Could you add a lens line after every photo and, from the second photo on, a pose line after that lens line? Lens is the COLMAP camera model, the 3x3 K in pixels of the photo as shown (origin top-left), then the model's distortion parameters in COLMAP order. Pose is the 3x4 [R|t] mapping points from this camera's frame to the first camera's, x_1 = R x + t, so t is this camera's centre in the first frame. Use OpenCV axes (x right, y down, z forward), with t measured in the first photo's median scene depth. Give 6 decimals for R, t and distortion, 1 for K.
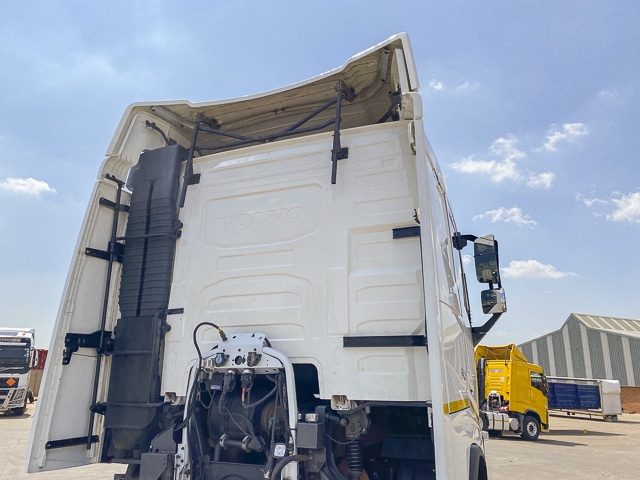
lens RADIAL K [[479.1, 0, 320.0], [0, 479.1, 240.0], [0, 0, 1]] dist [-0.006357, -0.003337]
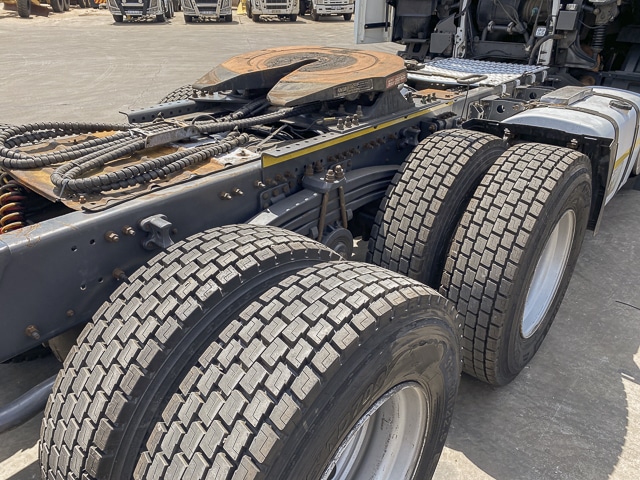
lens RADIAL K [[479.1, 0, 320.0], [0, 479.1, 240.0], [0, 0, 1]] dist [-0.006357, -0.003337]
pose [[0.940458, 0.158618, -0.300632, -0.158564], [0.094905, 0.726738, 0.680327, -0.115274], [0.326393, -0.668350, 0.668413, -0.497726]]
